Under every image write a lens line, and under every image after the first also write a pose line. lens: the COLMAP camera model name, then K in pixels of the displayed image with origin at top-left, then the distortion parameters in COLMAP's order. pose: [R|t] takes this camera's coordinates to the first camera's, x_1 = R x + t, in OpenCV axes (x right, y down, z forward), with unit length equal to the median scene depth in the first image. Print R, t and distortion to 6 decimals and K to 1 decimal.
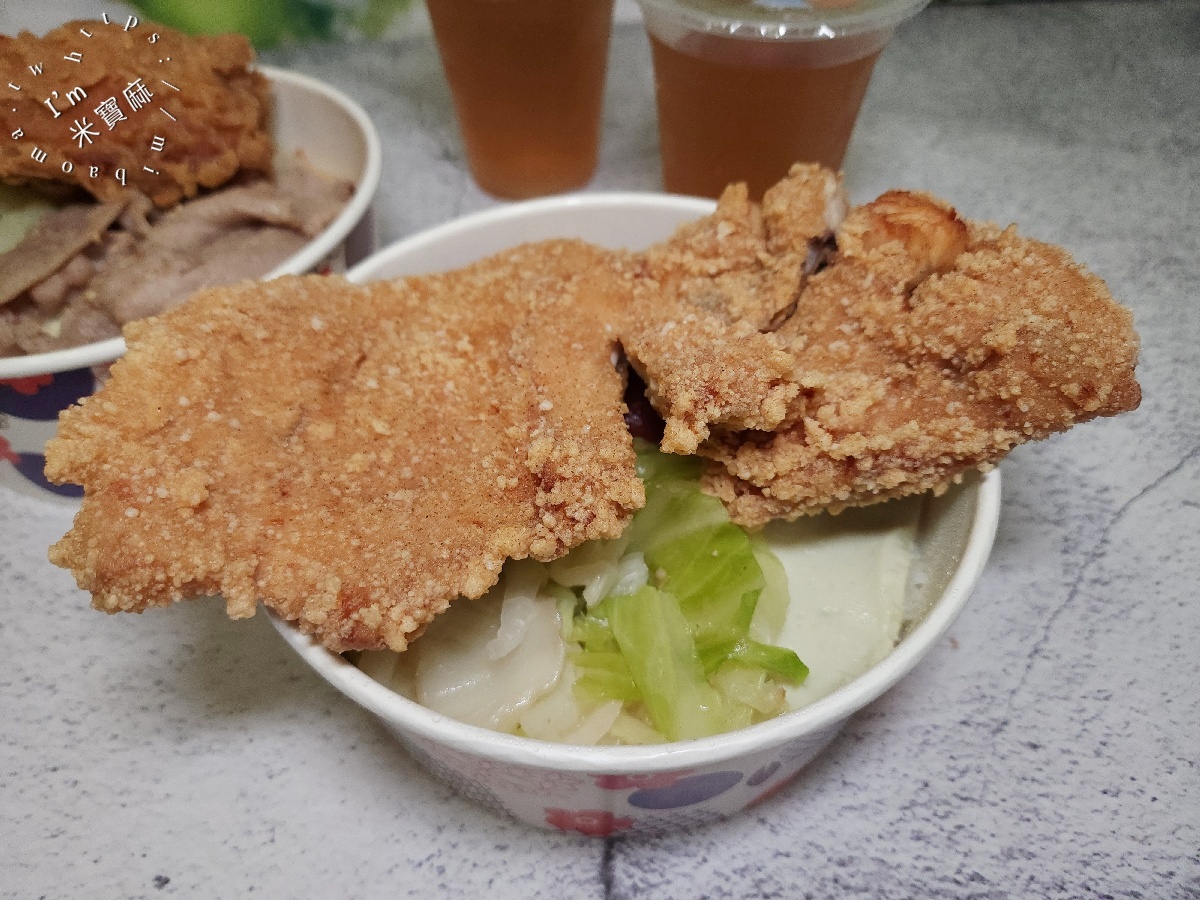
lens RADIAL K [[833.9, 0, 585.0], [0, 833.9, 443.9], [0, 0, 1]] dist [0.021384, -0.053492]
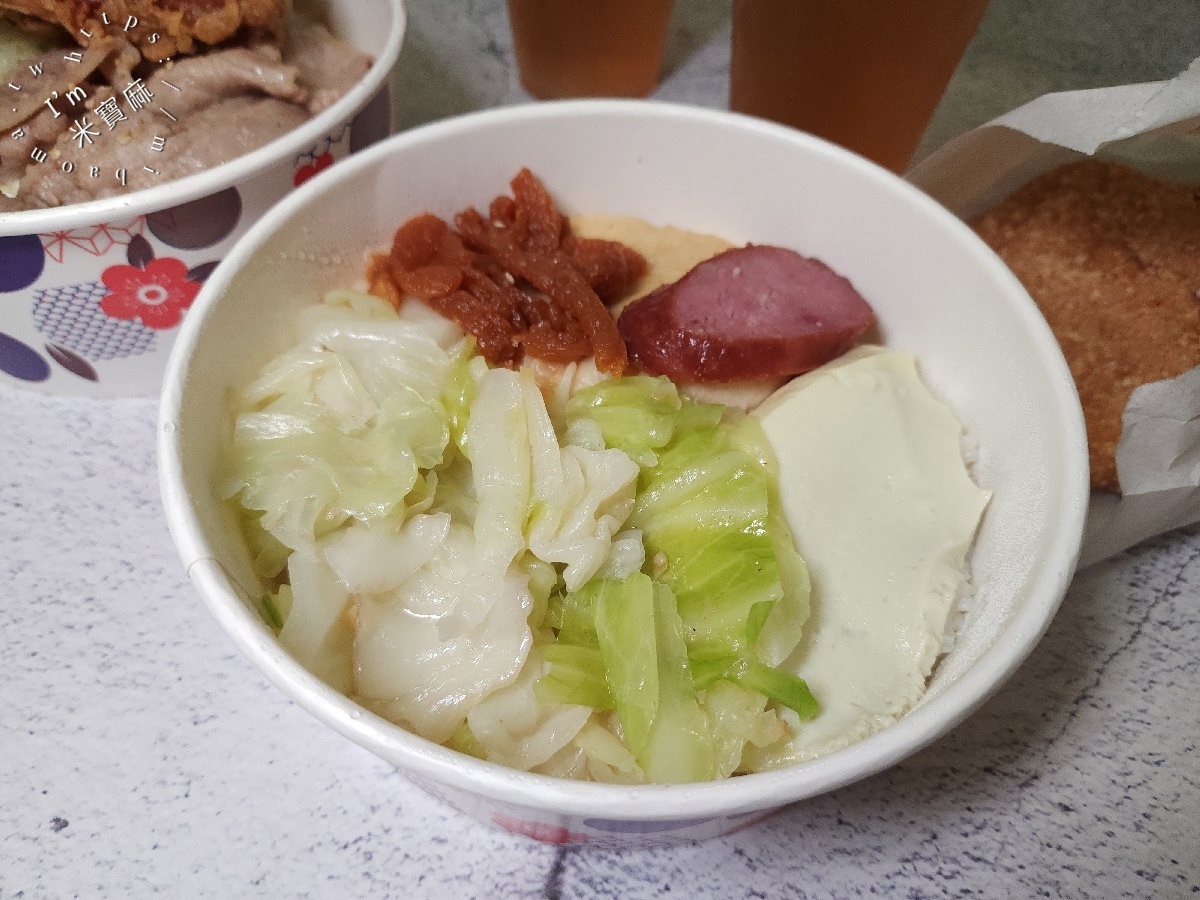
lens RADIAL K [[833.9, 0, 585.0], [0, 833.9, 443.9], [0, 0, 1]] dist [0.021384, -0.053492]
pose [[0.991510, 0.125786, -0.032956, 0.027919], [-0.122729, 0.989011, 0.082434, -0.020367], [0.042963, -0.077690, 0.996051, 0.158512]]
